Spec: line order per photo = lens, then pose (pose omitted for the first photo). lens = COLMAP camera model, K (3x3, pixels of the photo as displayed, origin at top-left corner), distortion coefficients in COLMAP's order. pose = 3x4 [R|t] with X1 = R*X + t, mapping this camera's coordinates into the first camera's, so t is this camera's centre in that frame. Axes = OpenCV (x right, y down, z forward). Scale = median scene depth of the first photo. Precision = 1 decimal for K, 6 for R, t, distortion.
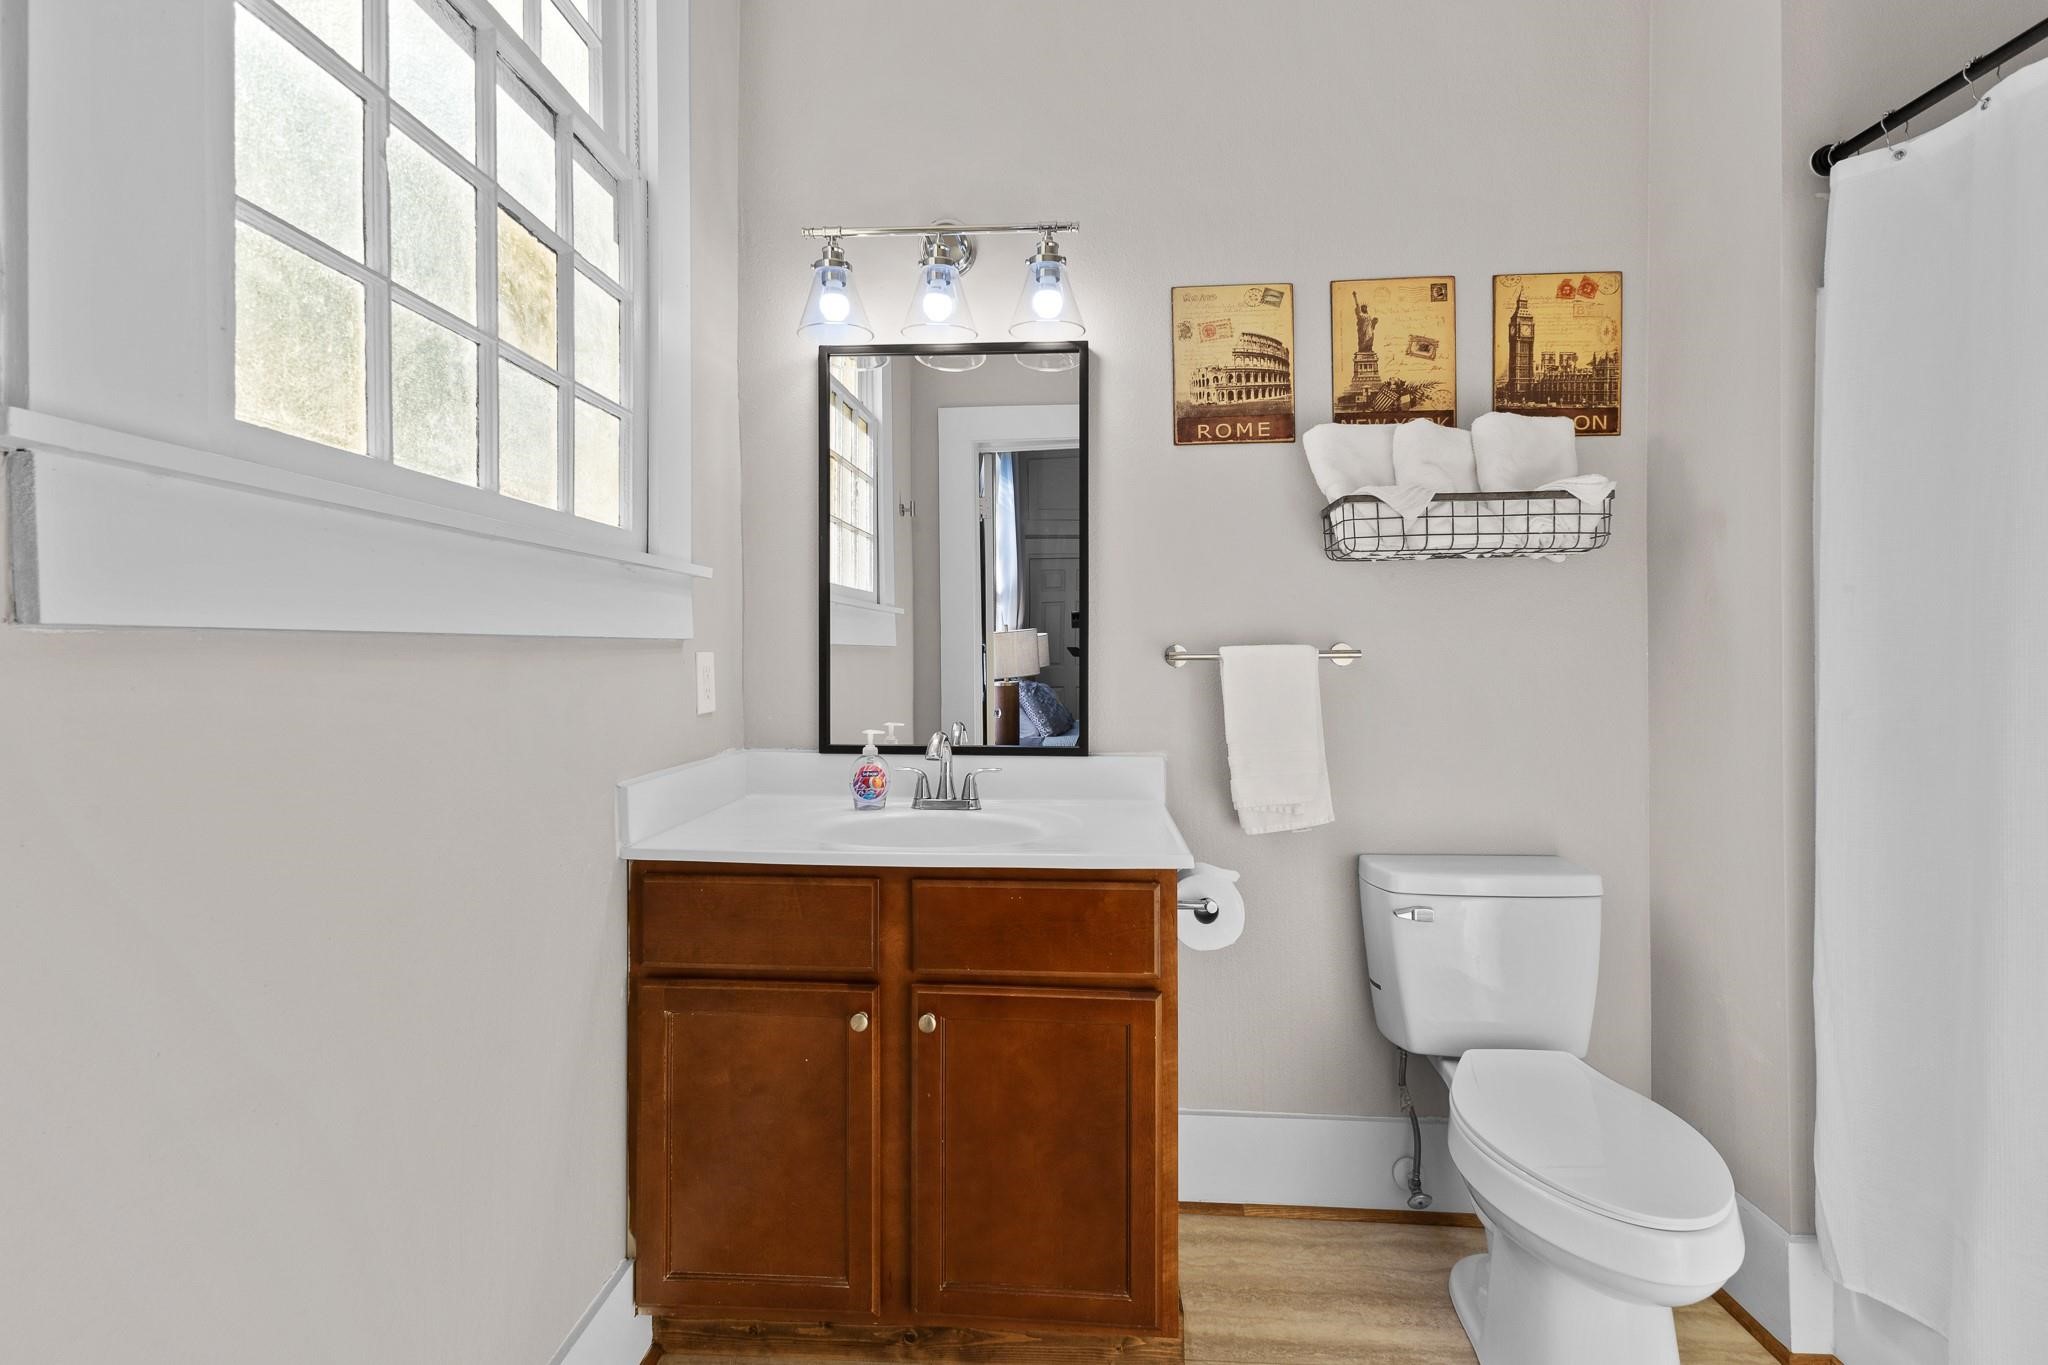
lens RADIAL K [[883.3, 0, 1020.0], [0, 883.3, 669.4], [0, 0, 1]] dist [0.010037, 0.000007]
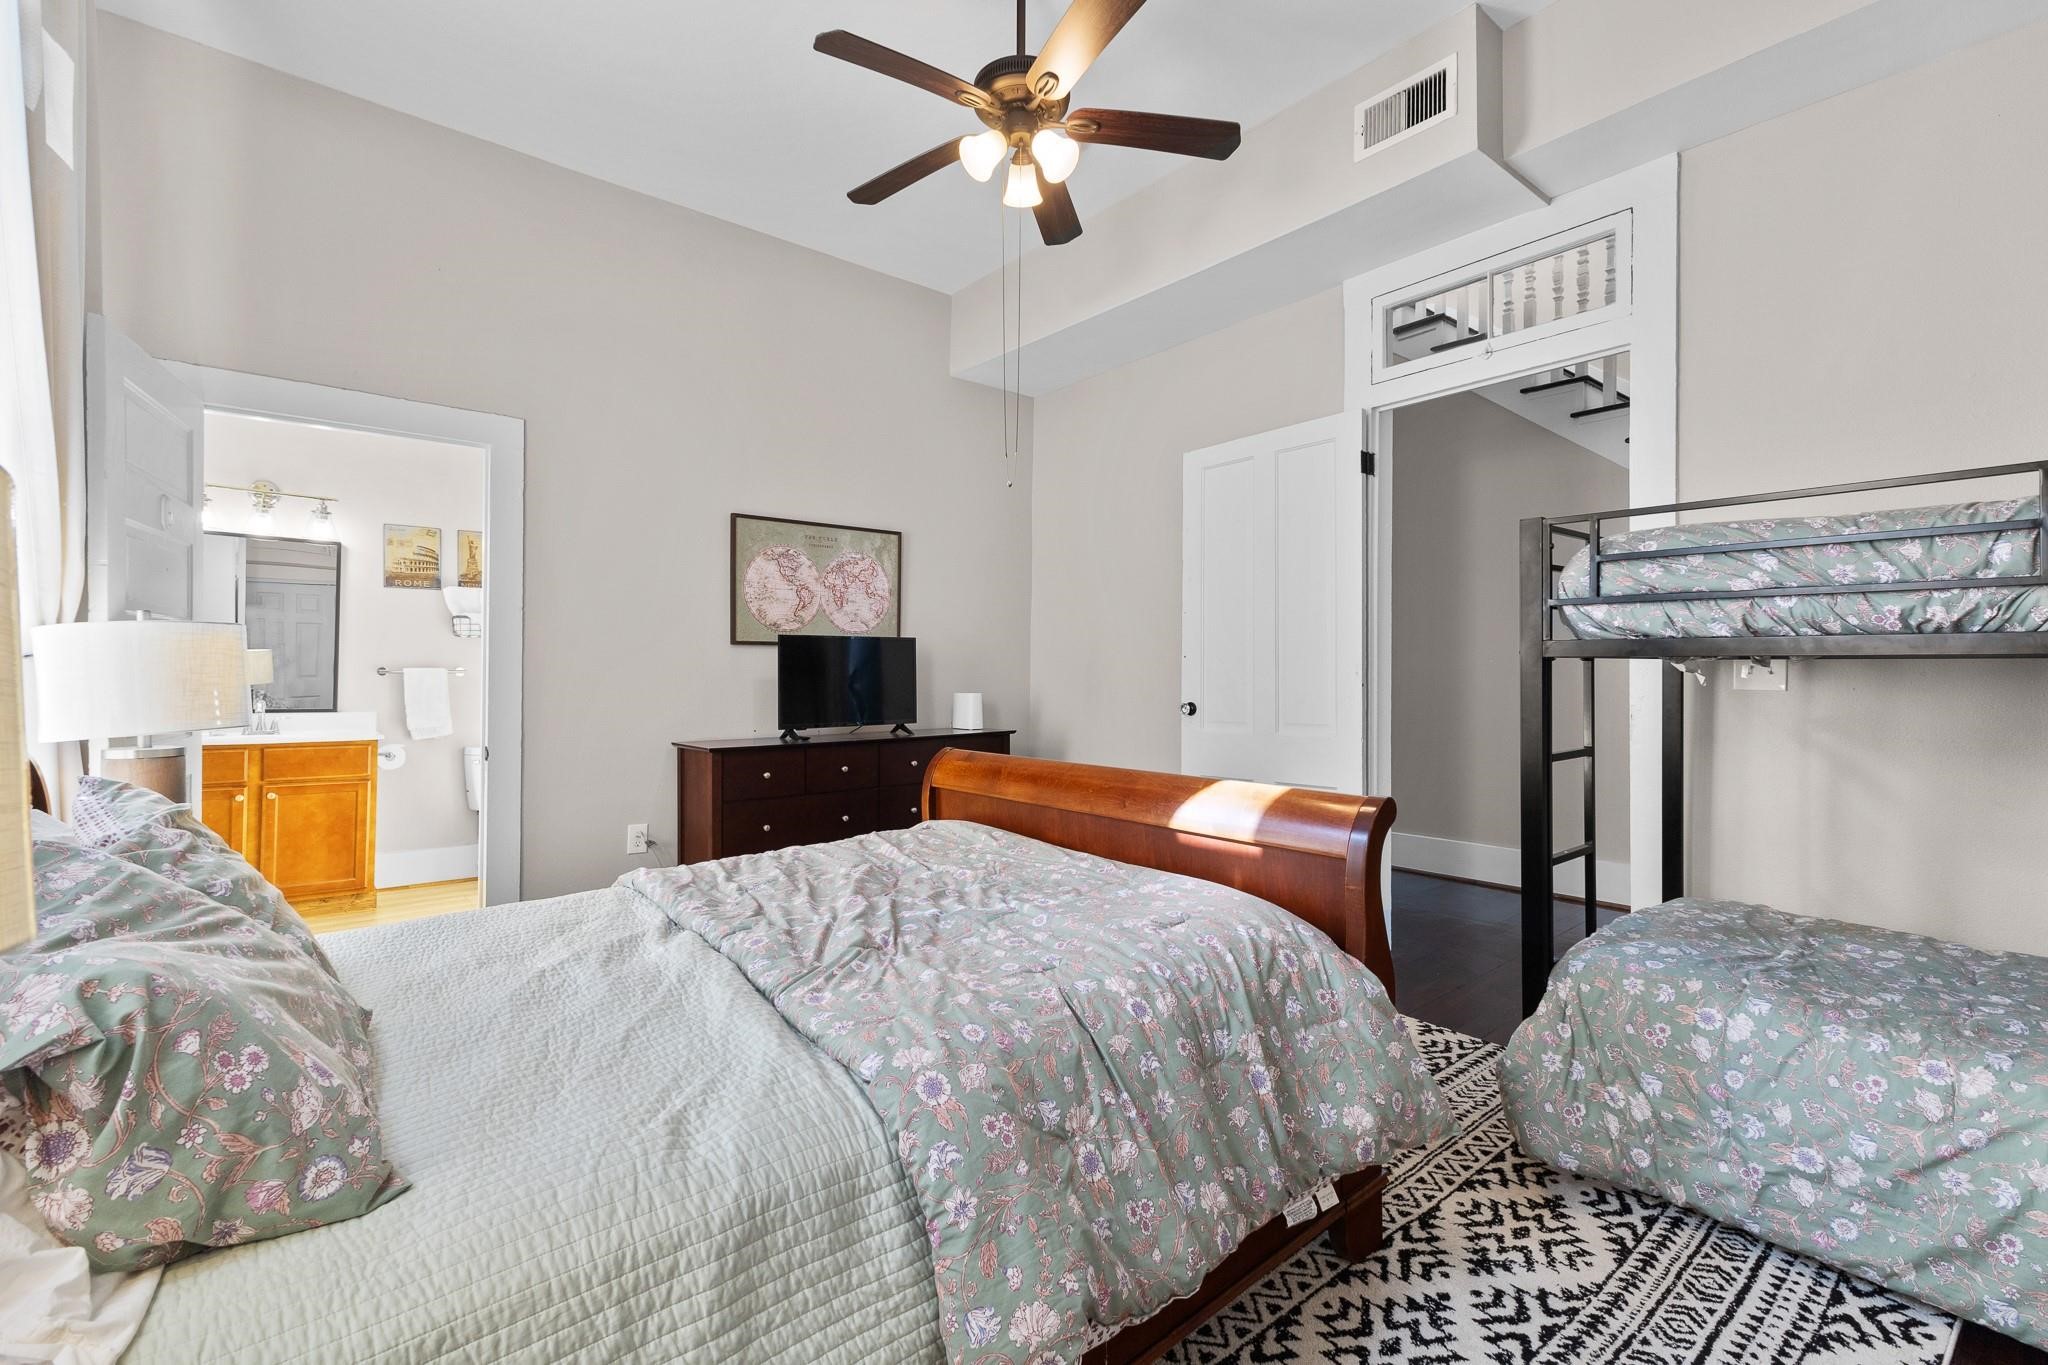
lens RADIAL K [[883.3, 0, 1020.0], [0, 883.3, 669.4], [0, 0, 1]] dist [0.010037, 0.000007]
pose [[0.717718, 0.020856, 0.696021, -0.283217], [-0.016534, 0.999780, -0.012908, -0.017986], [-0.696137, -0.002244, 0.717905, -2.098010]]
